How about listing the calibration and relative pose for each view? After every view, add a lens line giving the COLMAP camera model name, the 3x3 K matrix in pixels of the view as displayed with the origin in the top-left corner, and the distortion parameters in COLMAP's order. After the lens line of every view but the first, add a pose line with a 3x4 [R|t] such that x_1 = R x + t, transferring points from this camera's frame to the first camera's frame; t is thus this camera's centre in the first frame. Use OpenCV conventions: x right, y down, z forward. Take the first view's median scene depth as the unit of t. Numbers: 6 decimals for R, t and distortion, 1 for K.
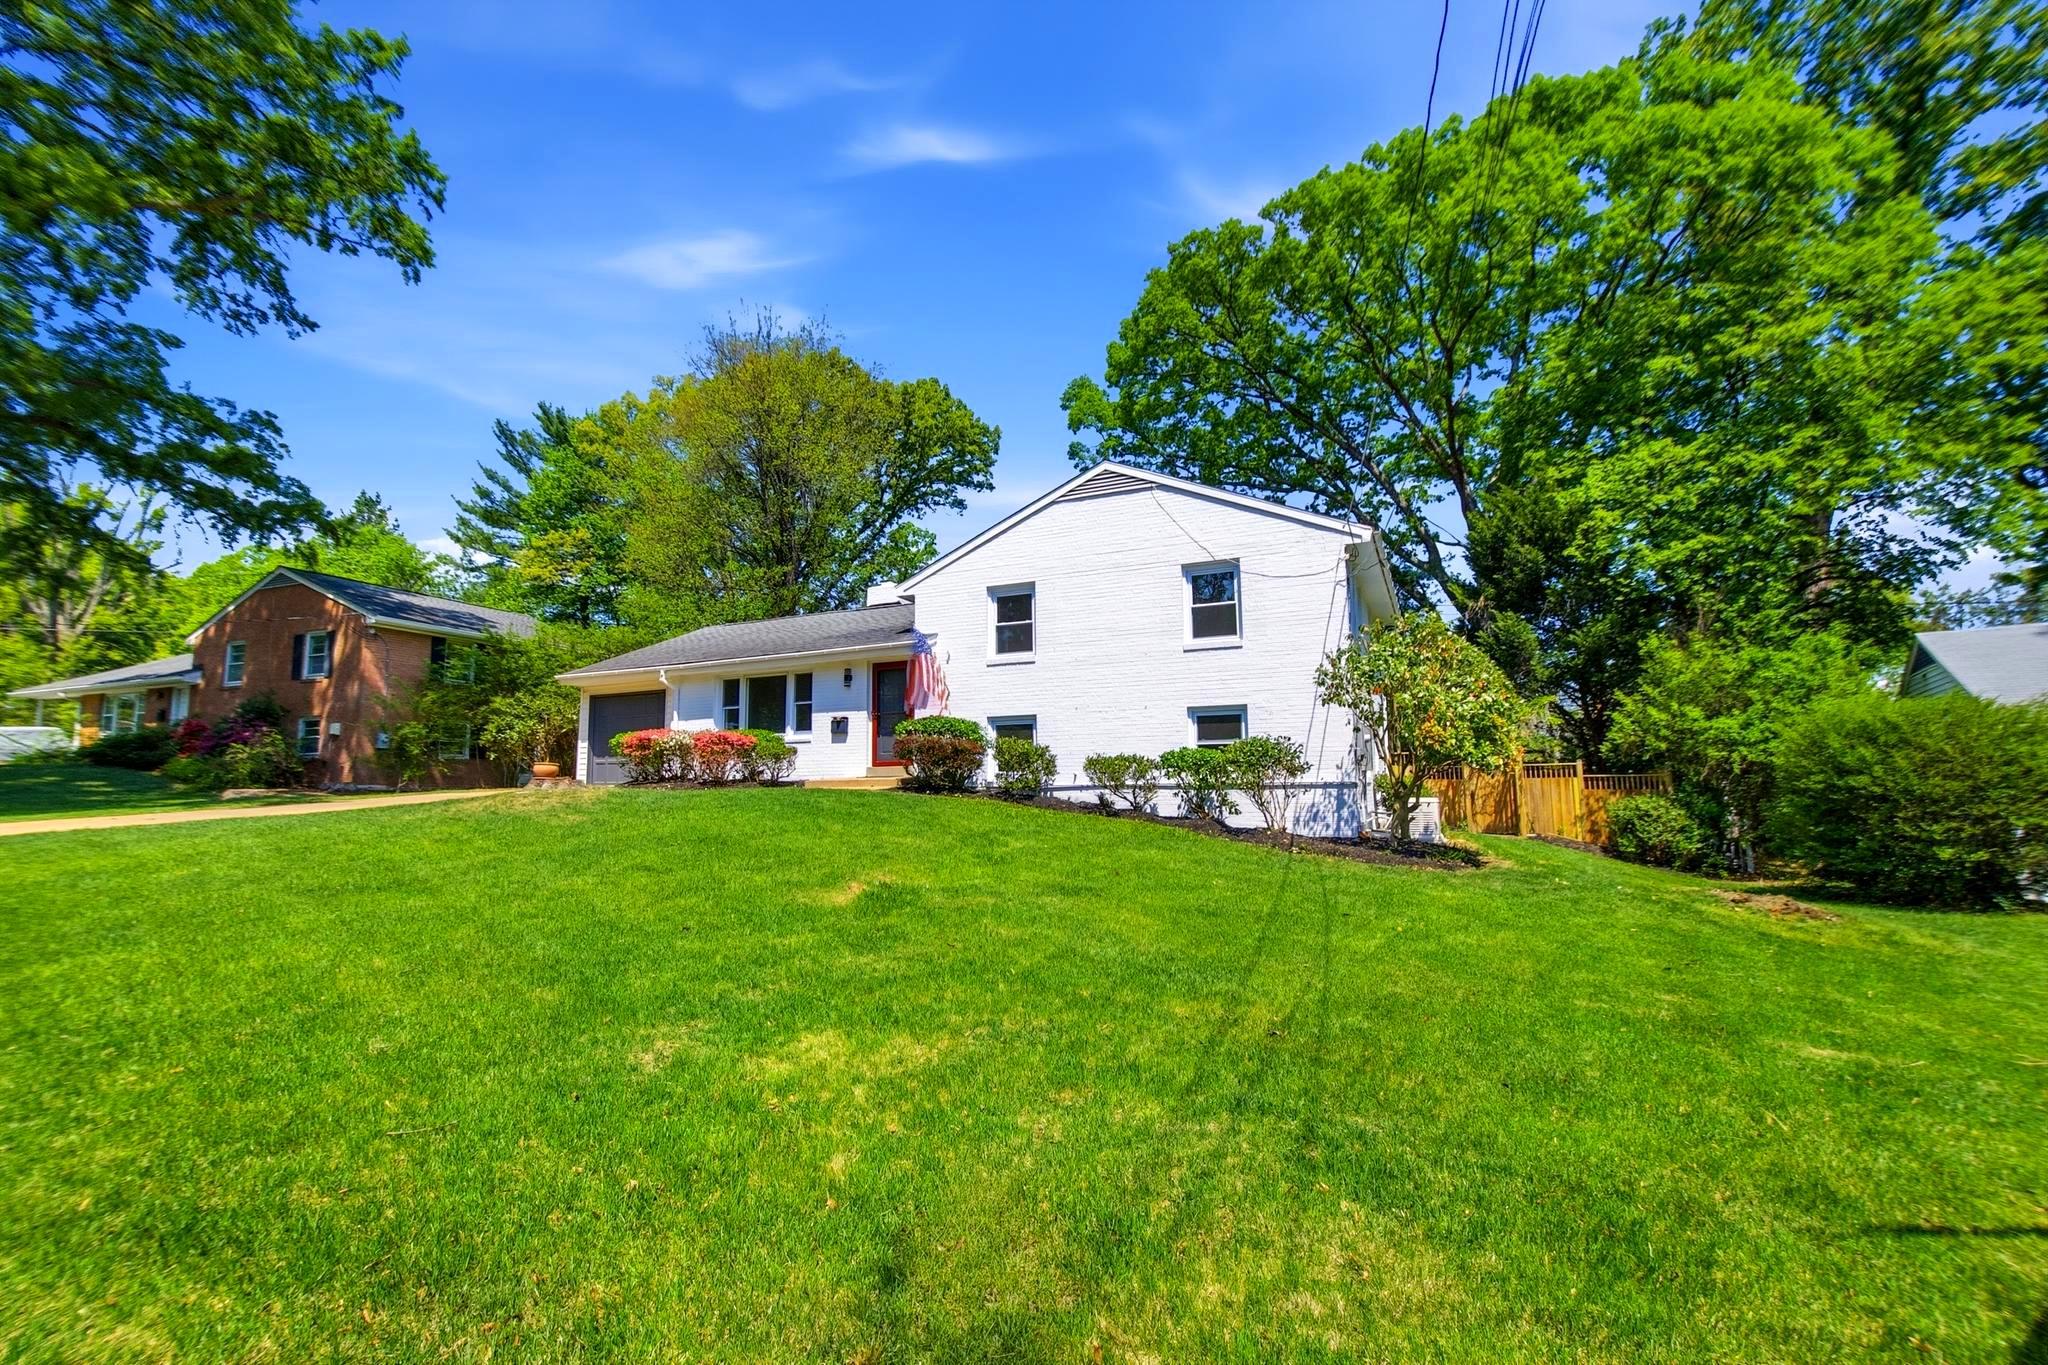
lens RADIAL K [[910.5, 0, 1028.6], [0, 910.5, 695.9], [0, 0, 1]] dist [0.008777, -0.000884]
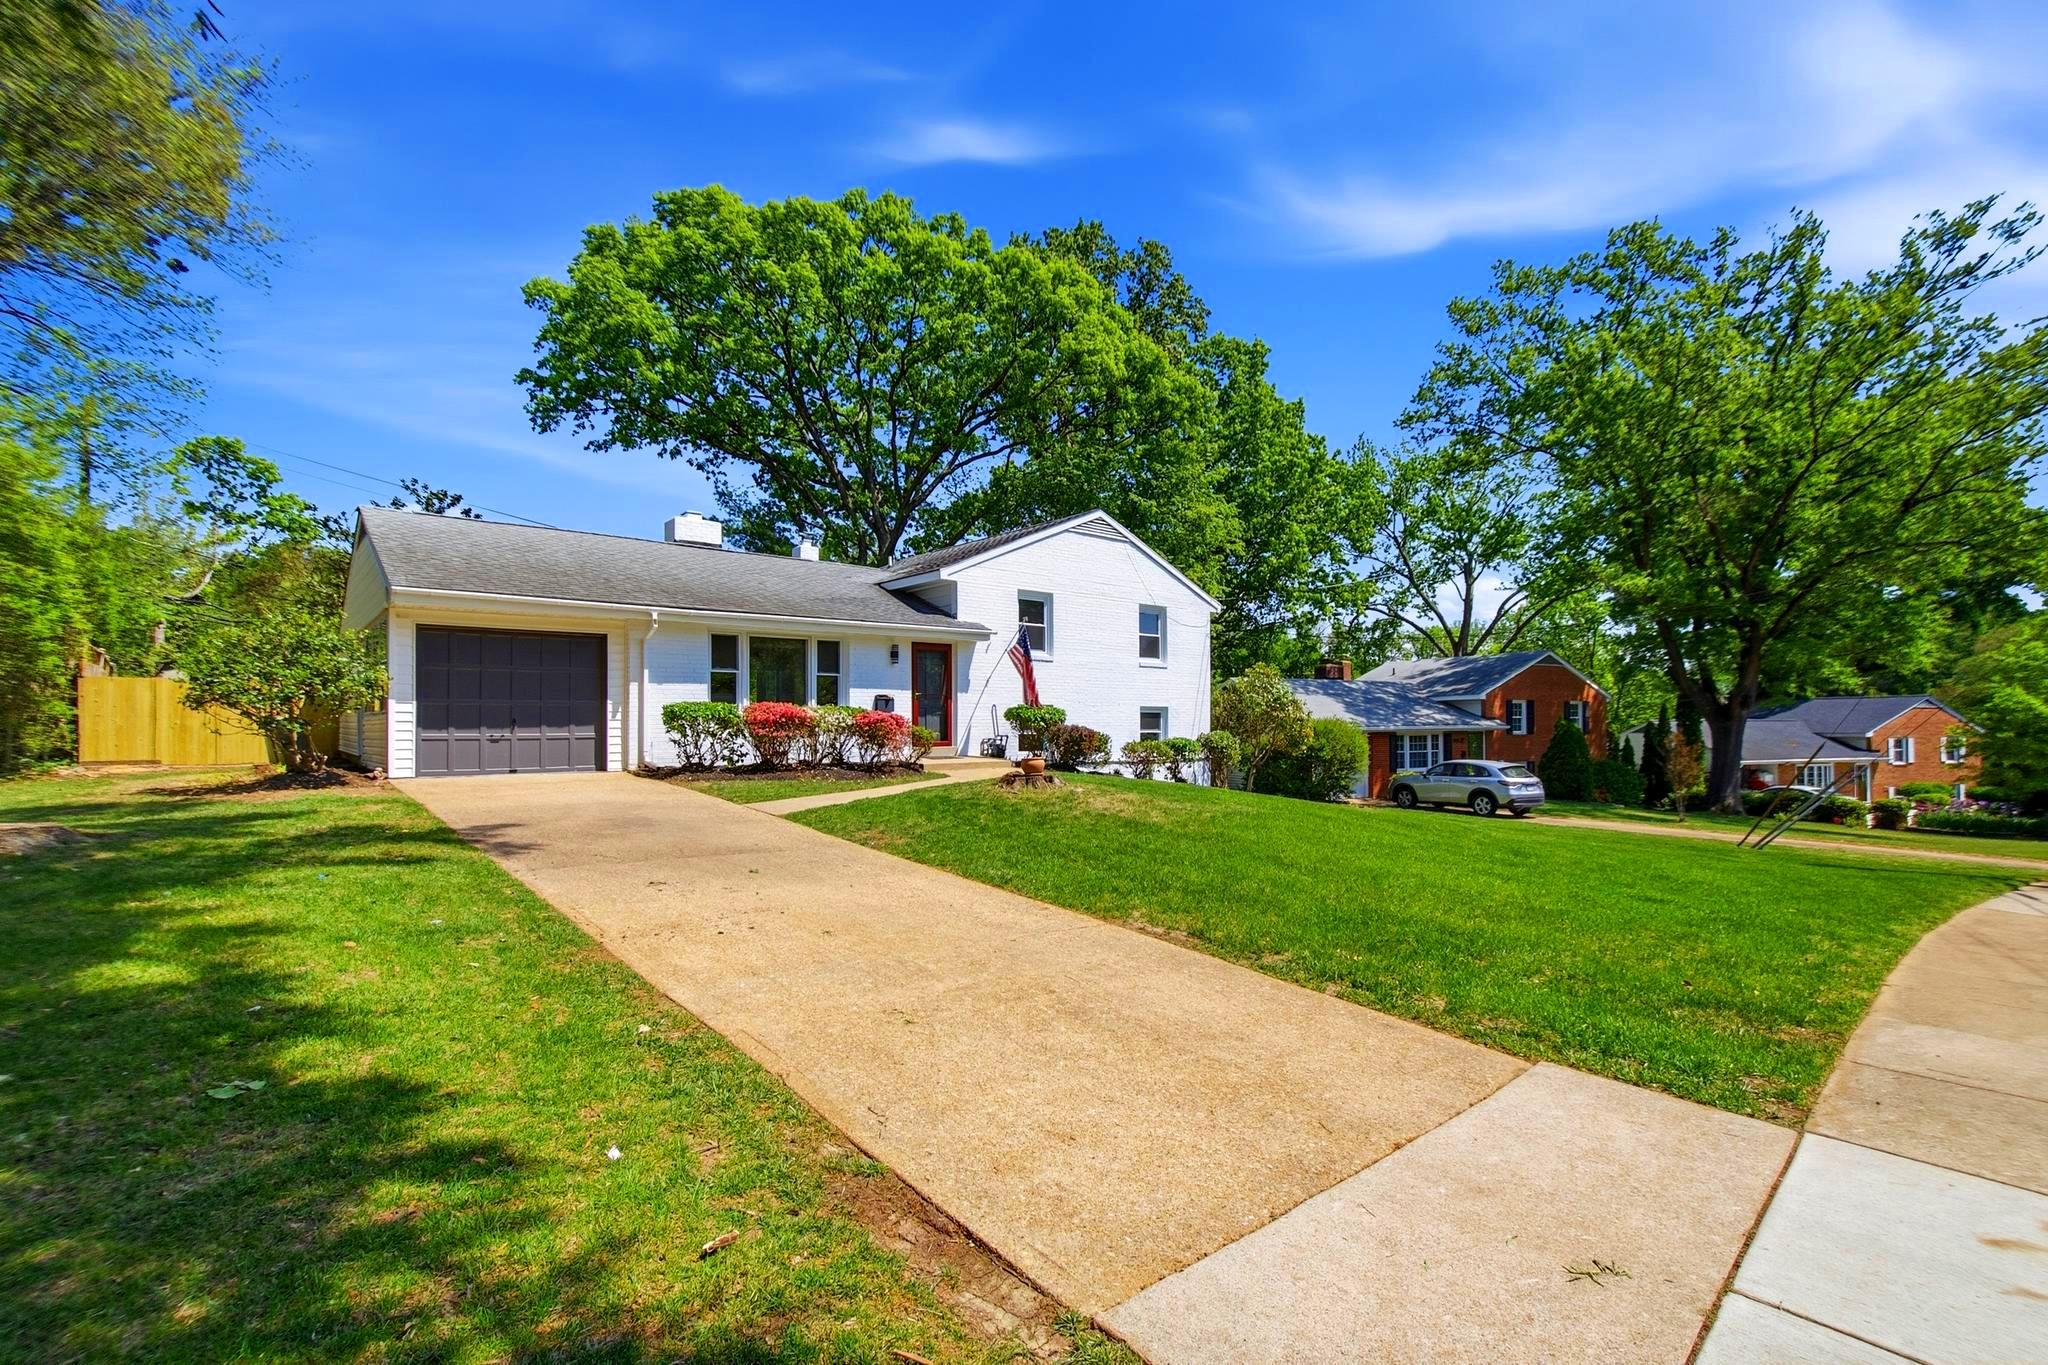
lens RADIAL K [[910.5, 0, 1028.6], [0, 910.5, 695.9], [0, 0, 1]] dist [0.008777, -0.000884]
pose [[0.433997, 0.043057, 0.899885, -1.000263], [-0.091736, 0.995778, -0.003402, 0.013896], [-0.896232, -0.081075, 0.436114, 0.459068]]
